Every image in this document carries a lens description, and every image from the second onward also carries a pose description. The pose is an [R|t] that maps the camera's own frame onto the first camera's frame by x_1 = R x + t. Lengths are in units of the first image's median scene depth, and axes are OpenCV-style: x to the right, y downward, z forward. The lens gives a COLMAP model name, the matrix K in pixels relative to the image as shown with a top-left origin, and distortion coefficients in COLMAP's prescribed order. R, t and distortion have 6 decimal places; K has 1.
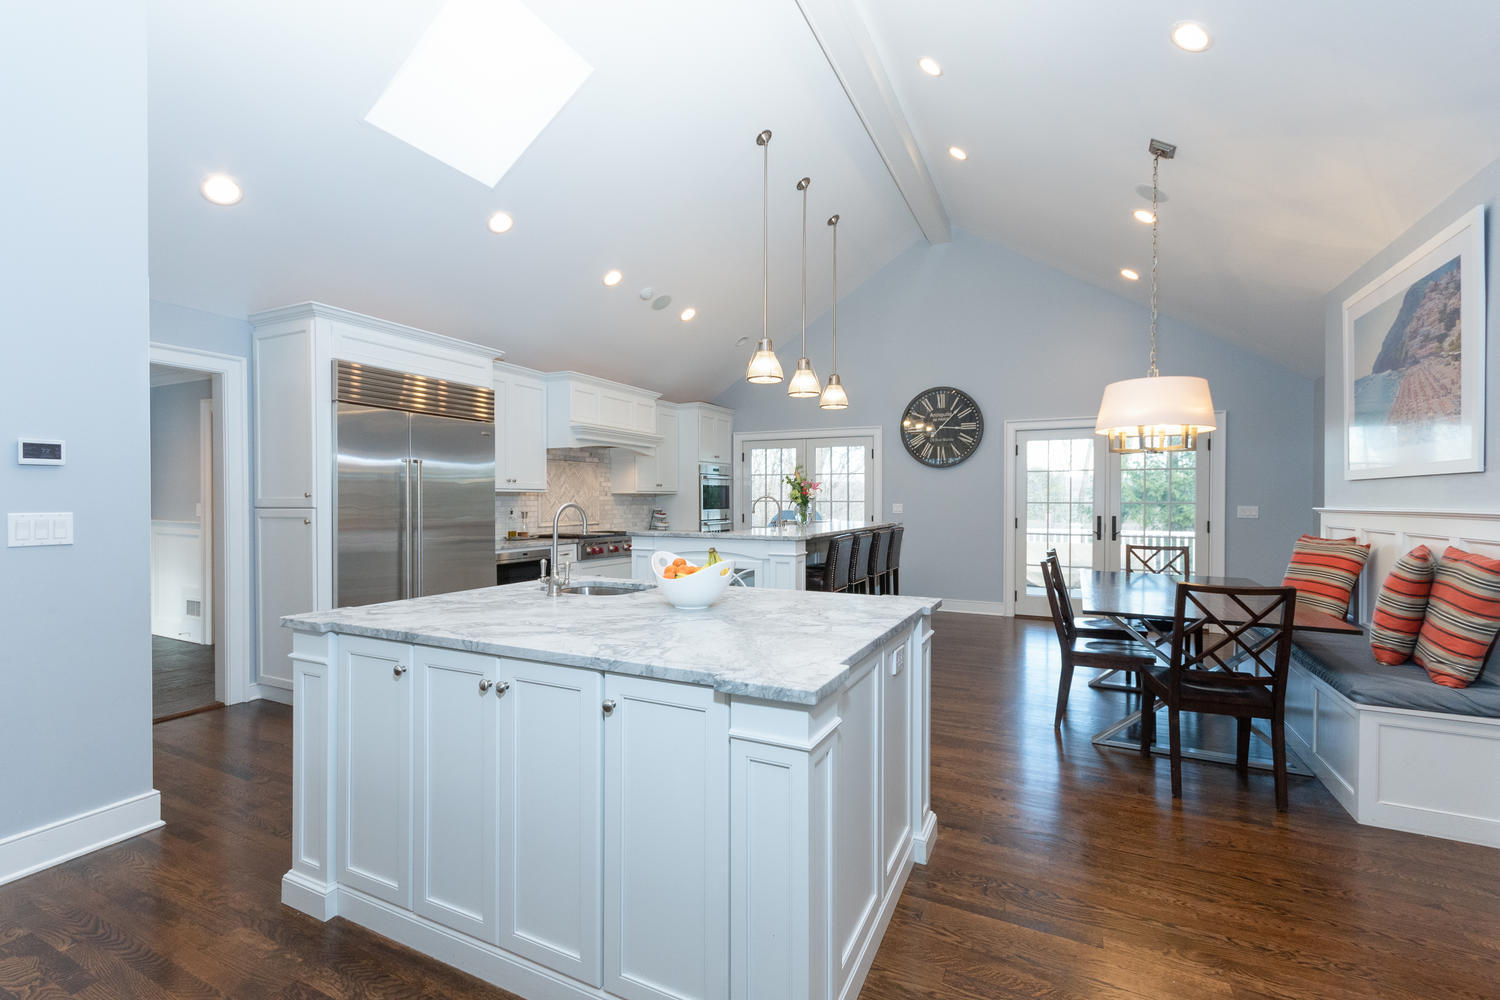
lens RADIAL K [[656.0, 0, 739.4], [0, 656.0, 498.6], [0, 0, 1]] dist [-0.014353, 0.000098]
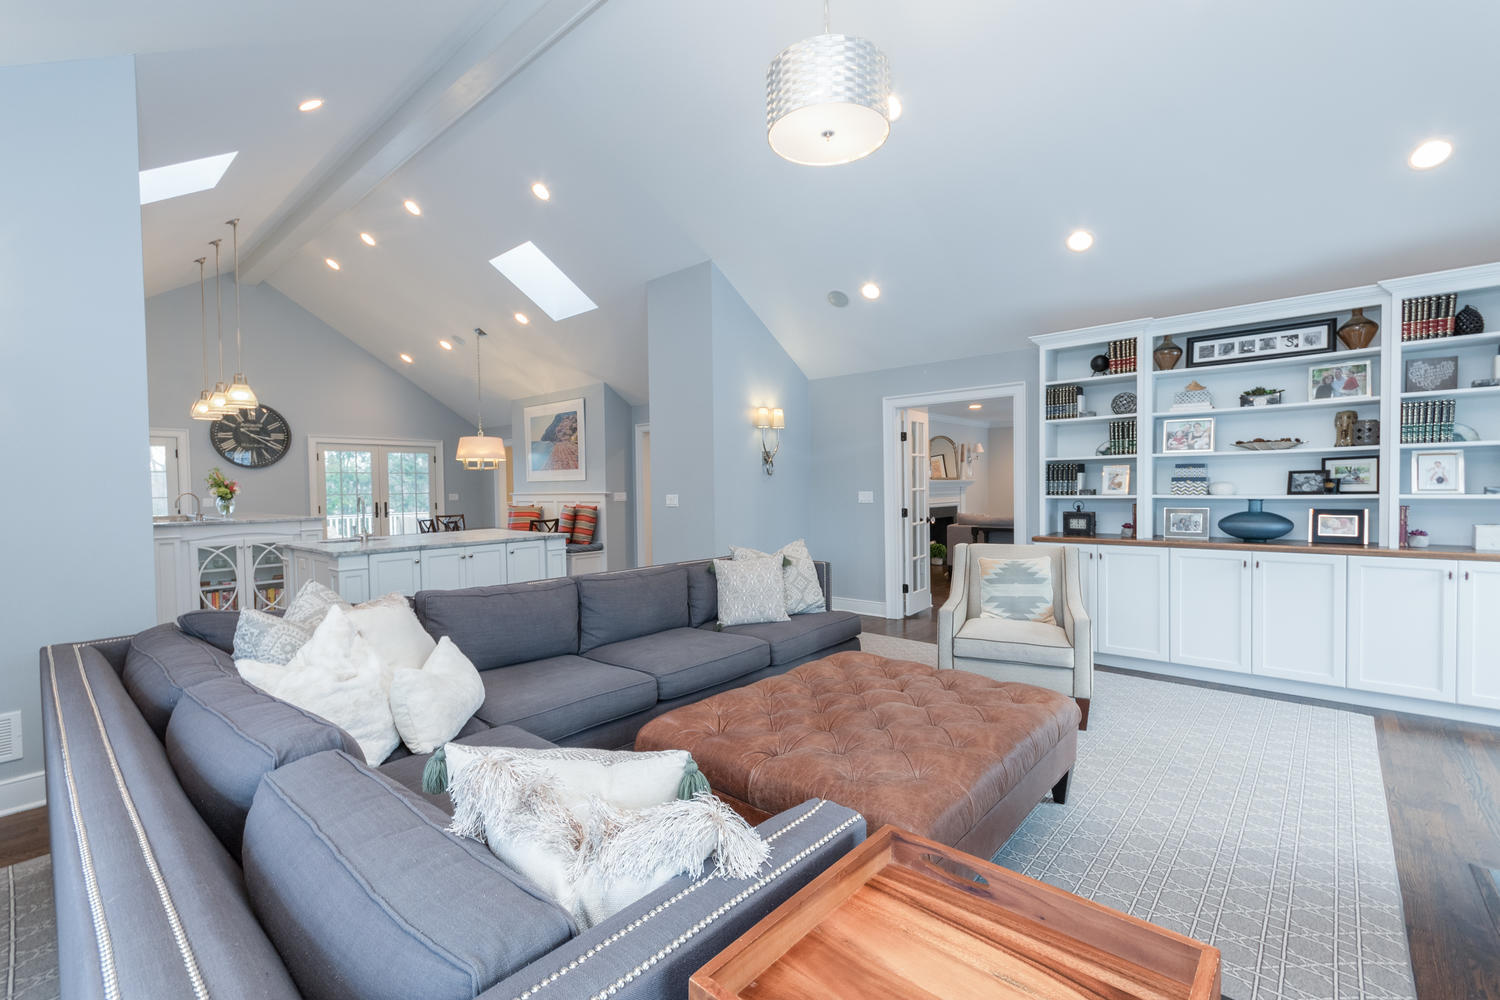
lens RADIAL K [[656.0, 0, 749.2], [0, 656.0, 499.4], [0, 0, 1]] dist [-0.014353, 0.000098]
pose [[0.249028, -0.030142, 0.968027, -0.670790], [0.013036, 0.999529, 0.027769, -0.009384], [-0.968409, 0.005704, 0.249304, -0.228842]]
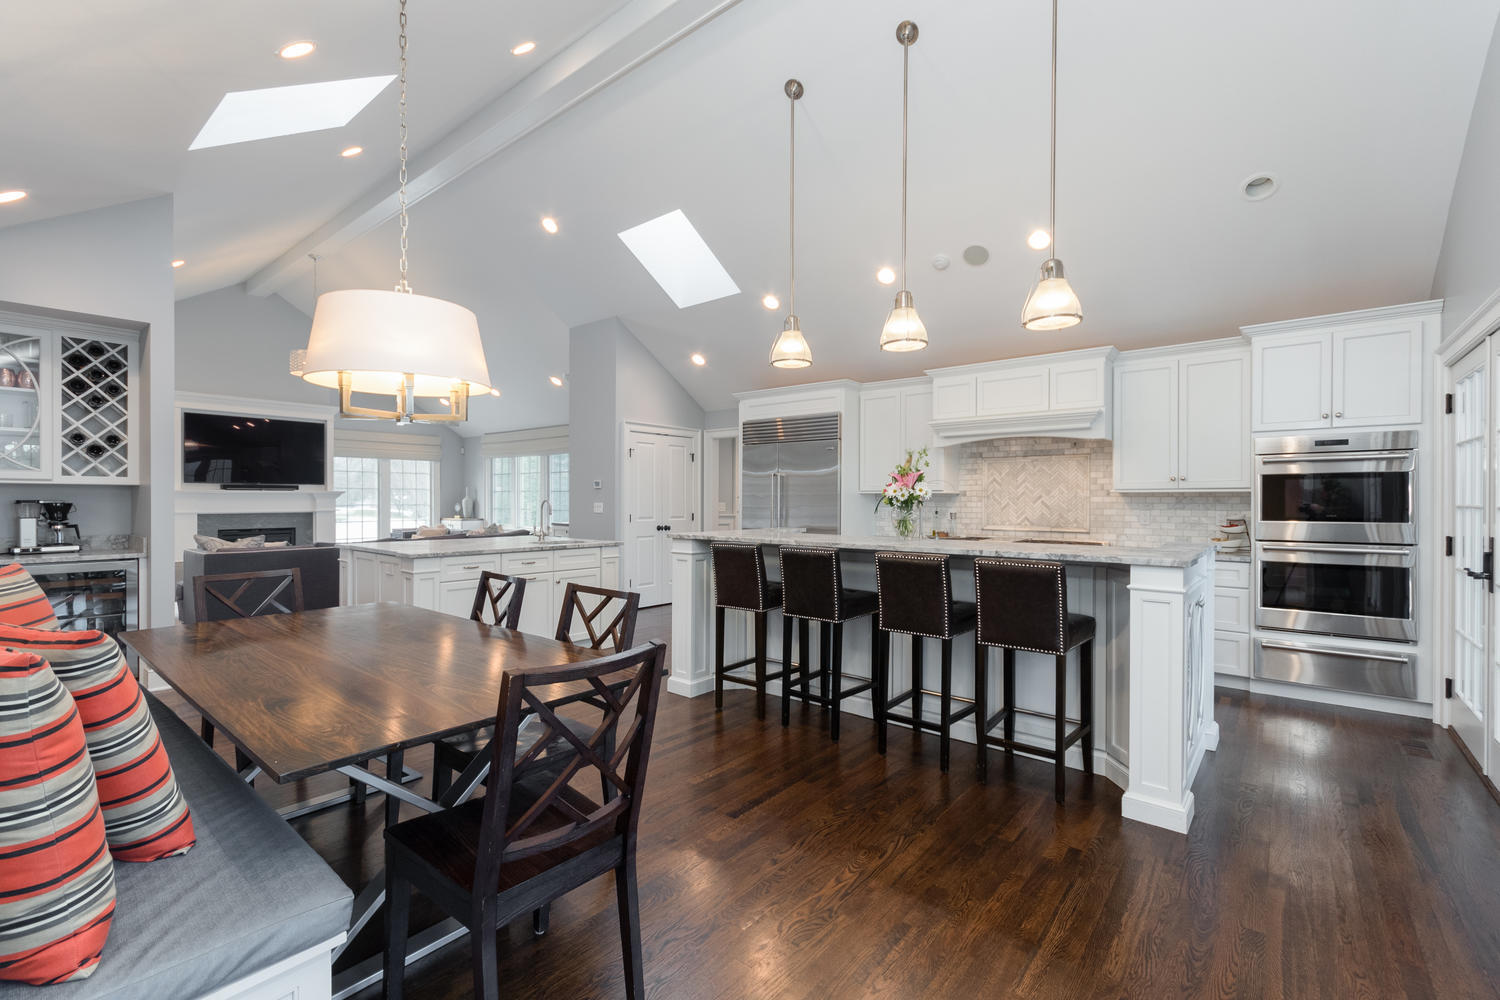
lens RADIAL K [[656.0, 0, 744.1], [0, 656.0, 492.8], [0, 0, 1]] dist [-0.014353, 0.000098]
pose [[-0.222034, -0.000779, -0.975039, 0.615716], [0.004117, 0.999990, -0.001737, -0.008545], [0.975030, -0.004400, -0.222028, 0.761548]]
